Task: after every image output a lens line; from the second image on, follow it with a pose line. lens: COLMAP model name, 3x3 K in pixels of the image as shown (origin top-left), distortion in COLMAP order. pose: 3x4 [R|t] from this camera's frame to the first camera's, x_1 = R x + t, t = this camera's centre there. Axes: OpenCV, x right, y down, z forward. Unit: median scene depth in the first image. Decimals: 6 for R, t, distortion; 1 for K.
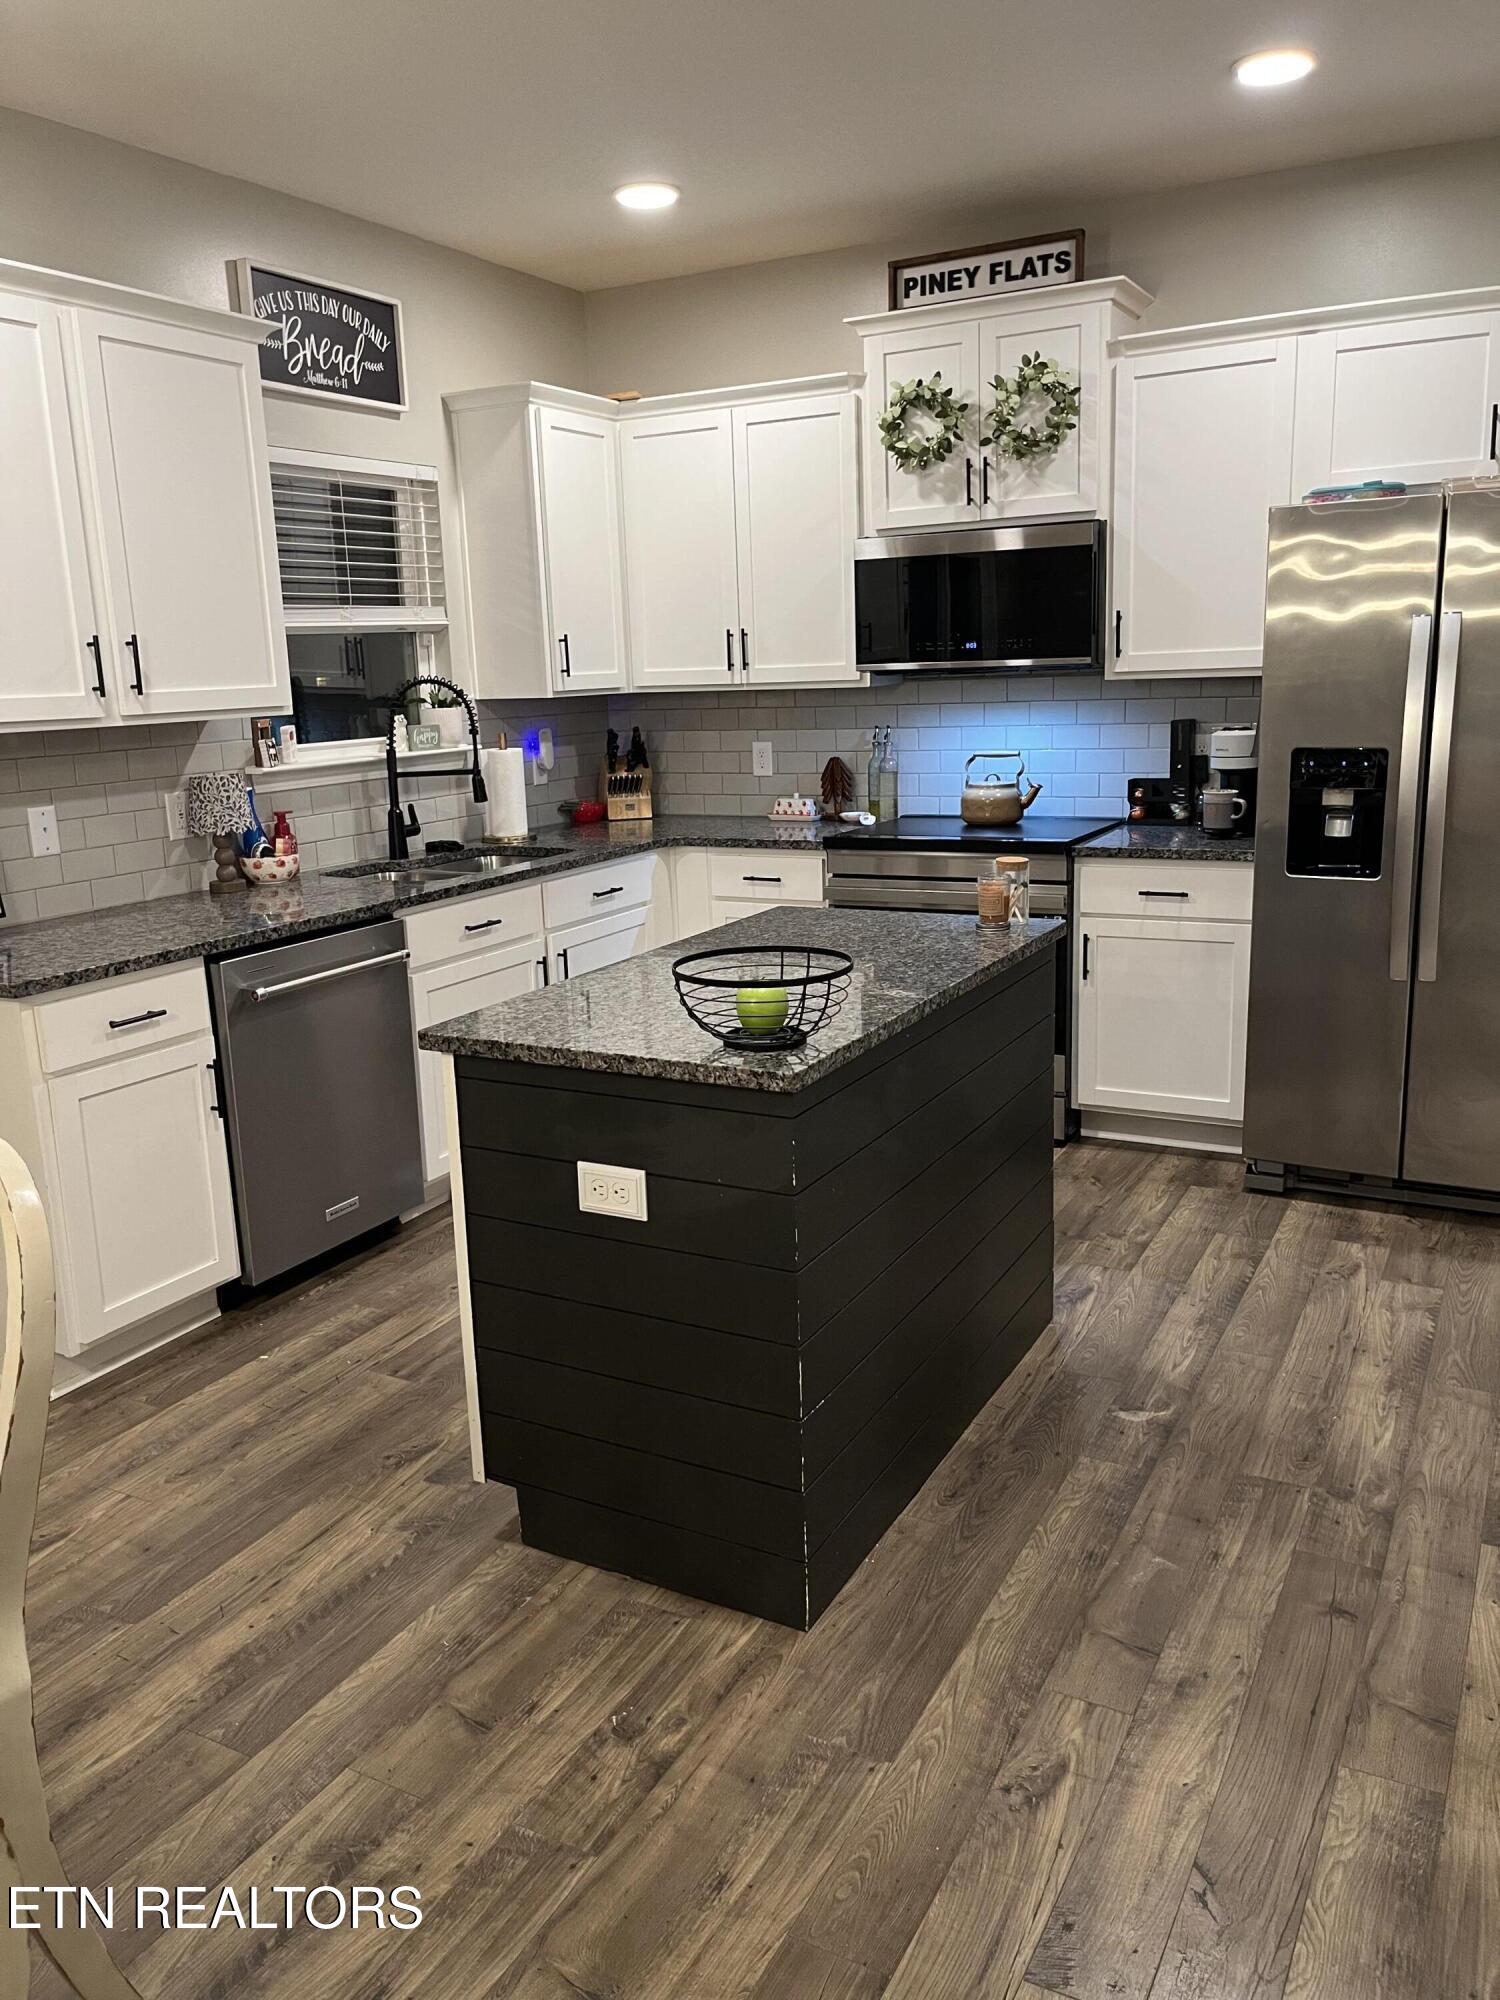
lens RADIAL K [[1507.5, 0, 743.9], [0, 1507.5, 996.8], [0, 0, 1]] dist [0.038810, -0.036910]
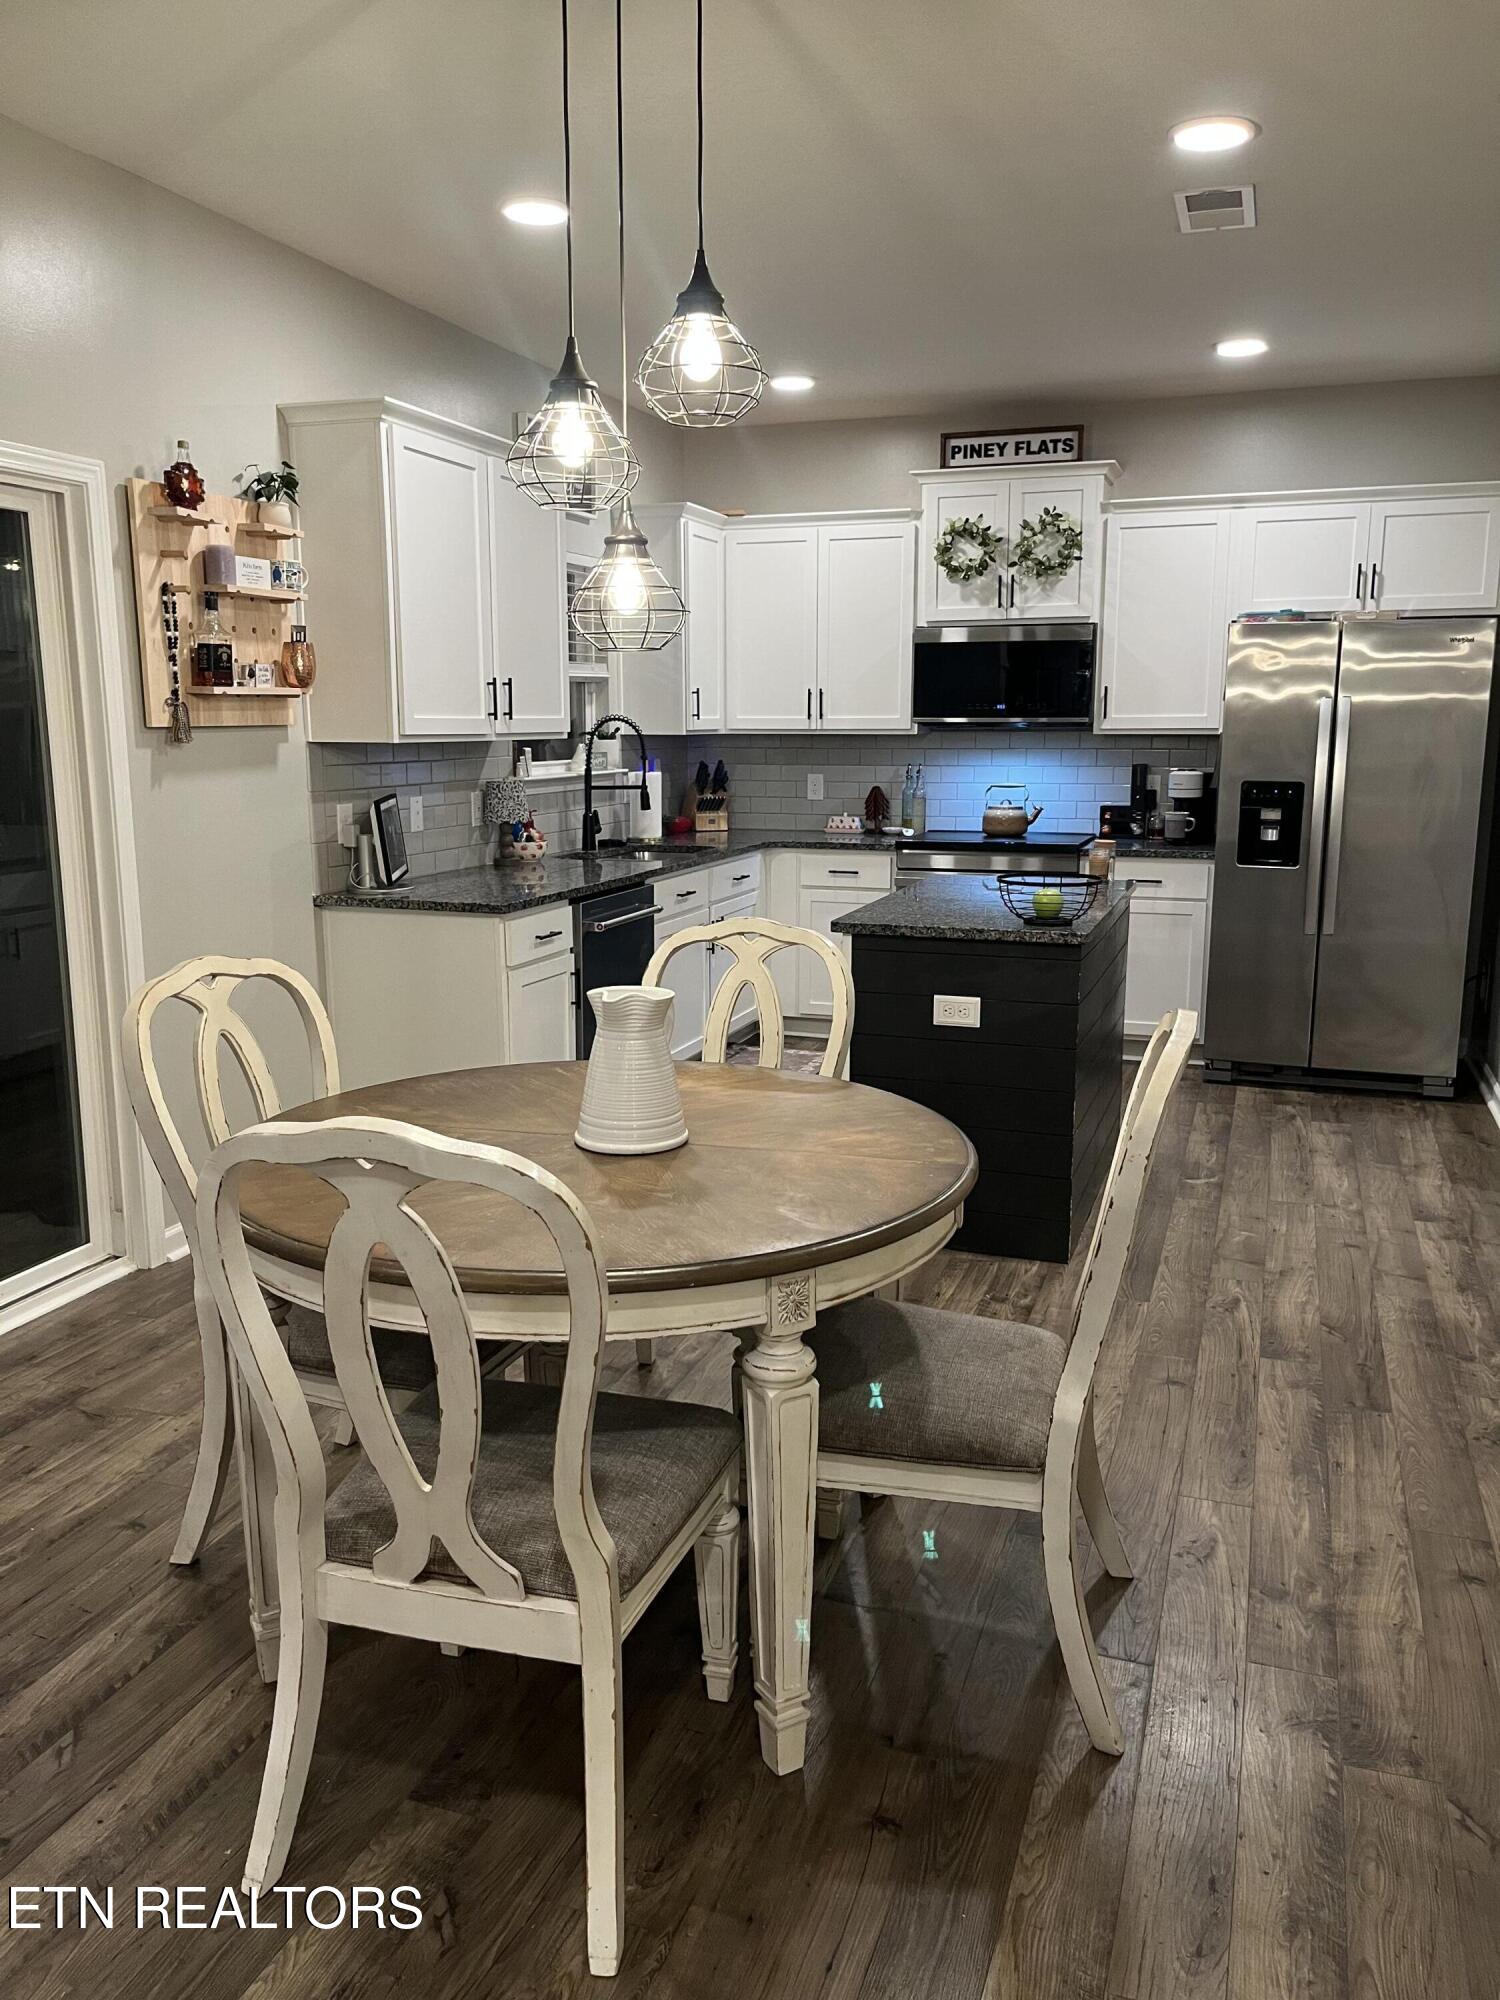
lens RADIAL K [[1507.5, 0, 757.0], [0, 1507.5, 1003.7], [0, 0, 1]] dist [0.038810, -0.036910]
pose [[0.986124, 0.003488, 0.165974, -0.318162], [0.002245, 0.999408, -0.034340, 0.094922], [-0.165995, 0.034236, 0.985532, -0.350518]]
